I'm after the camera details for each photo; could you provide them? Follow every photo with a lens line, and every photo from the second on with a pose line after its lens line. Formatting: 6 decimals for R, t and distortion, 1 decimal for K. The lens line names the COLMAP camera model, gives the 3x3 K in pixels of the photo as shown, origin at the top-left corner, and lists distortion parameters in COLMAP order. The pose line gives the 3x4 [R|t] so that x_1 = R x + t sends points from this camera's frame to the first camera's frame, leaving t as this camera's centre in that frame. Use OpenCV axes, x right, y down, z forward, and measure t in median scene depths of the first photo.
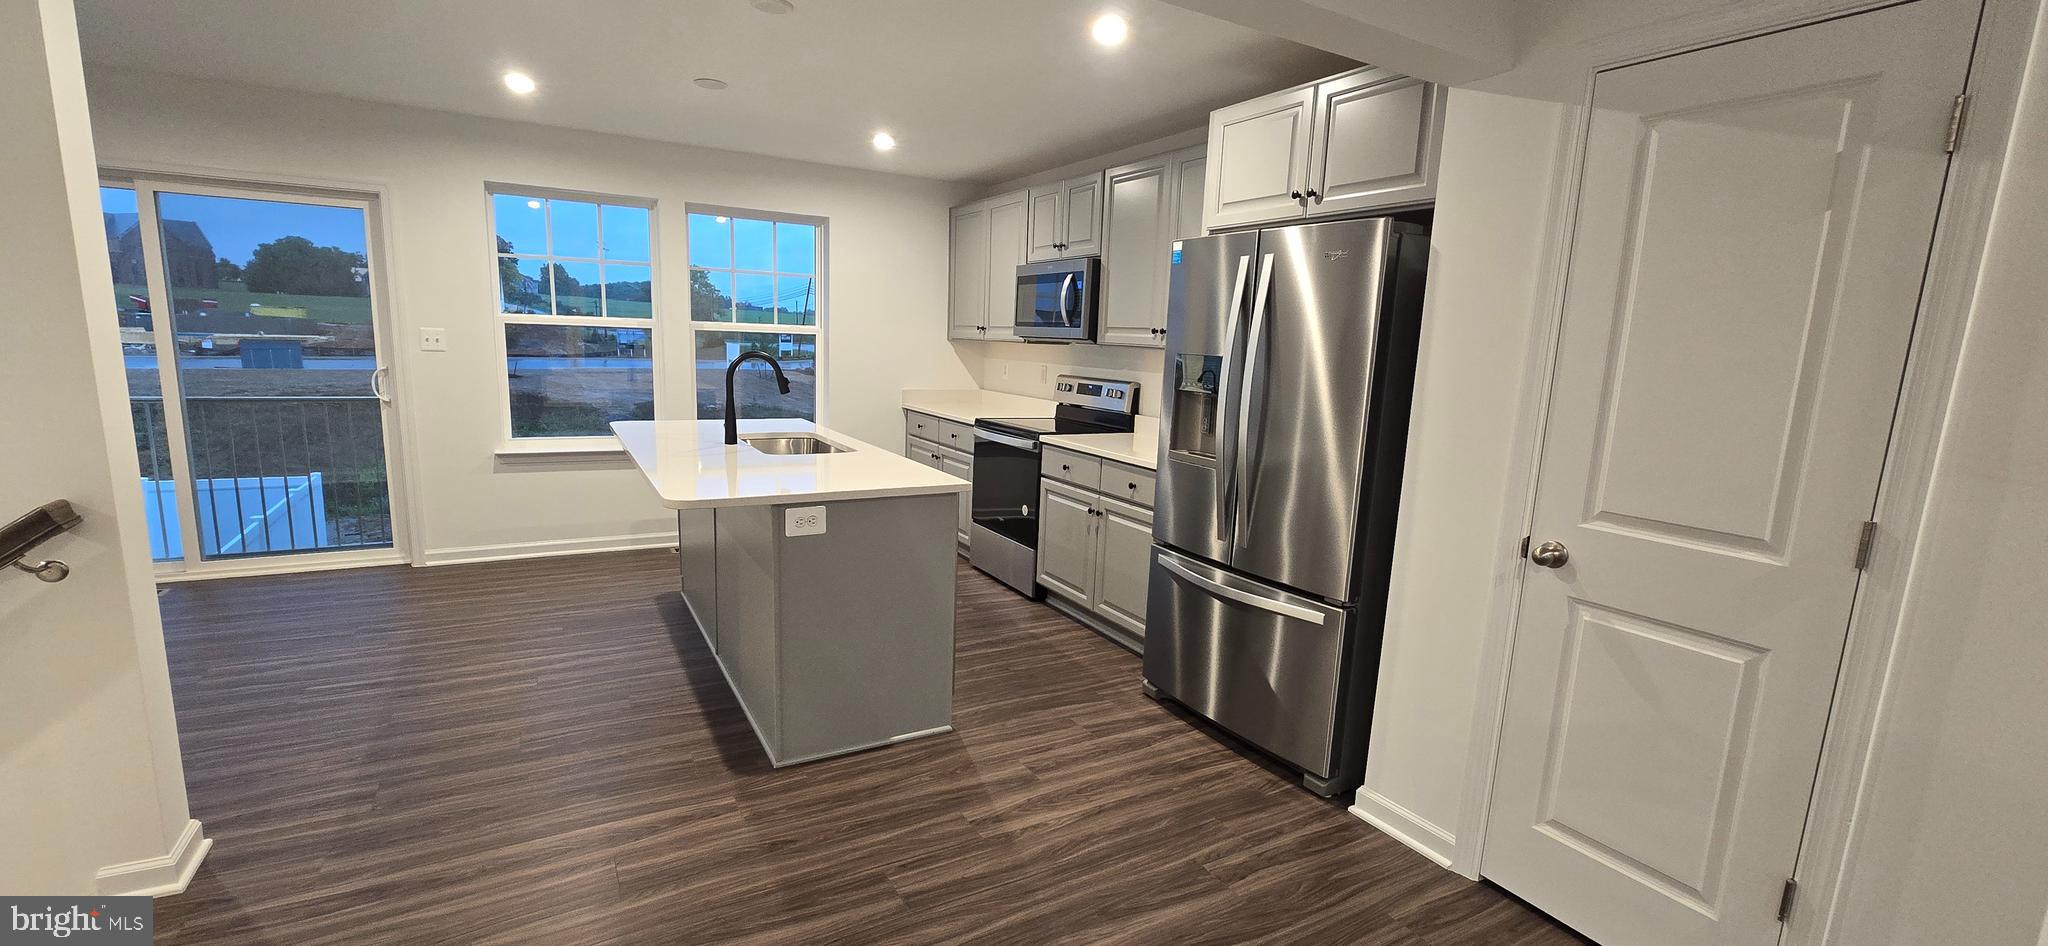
lens RADIAL K [[841.2, 0, 994.7], [0, 841.2, 479.5], [0, 0, 1]] dist [-0.000503, -0.001304]
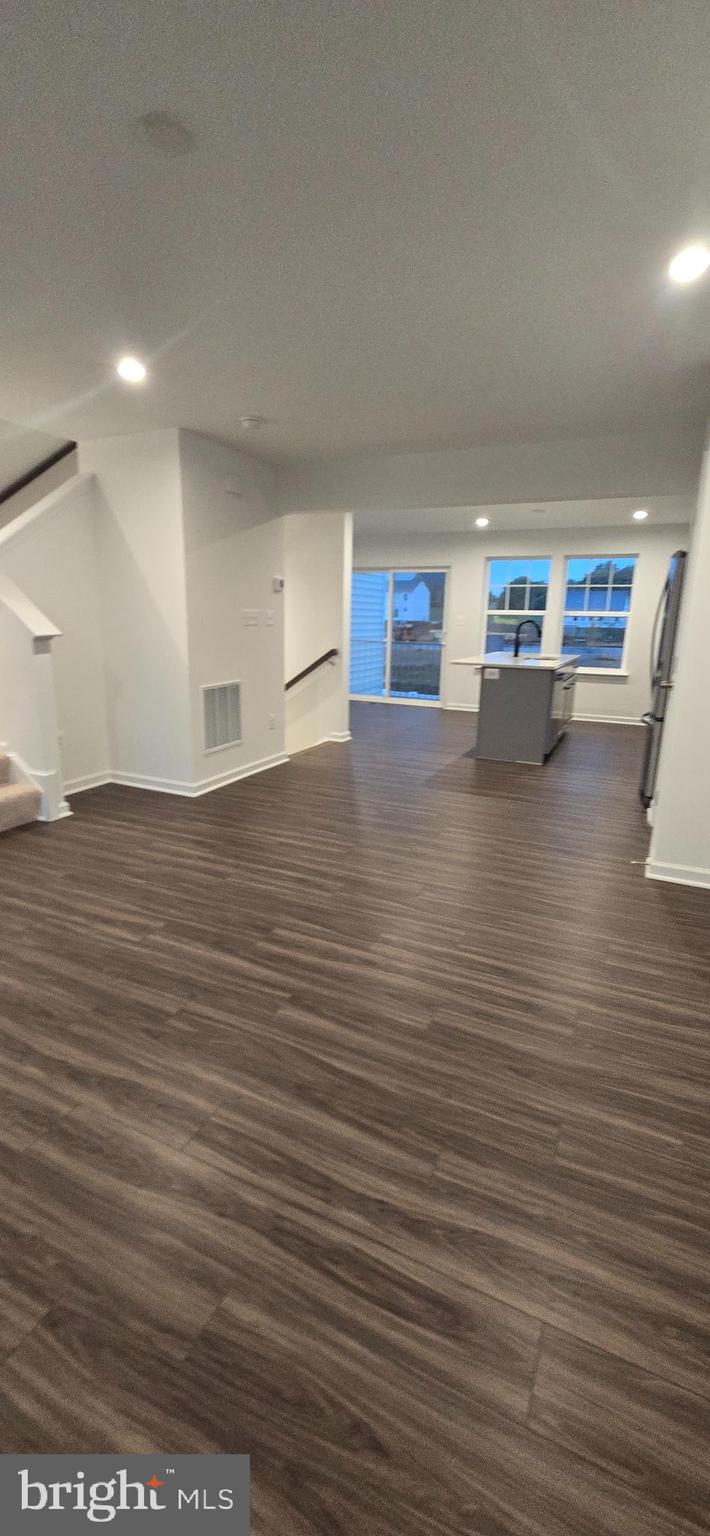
lens RADIAL K [[630.9, 0, 351.1], [0, 630.9, 762.8], [0, 0, 1]] dist [-0.000503, -0.001304]
pose [[0.584080, 0.159182, -0.795934, 0.960838], [-0.135543, 0.985941, 0.097717, 0.154617], [0.800299, 0.050809, 0.597445, -0.523356]]
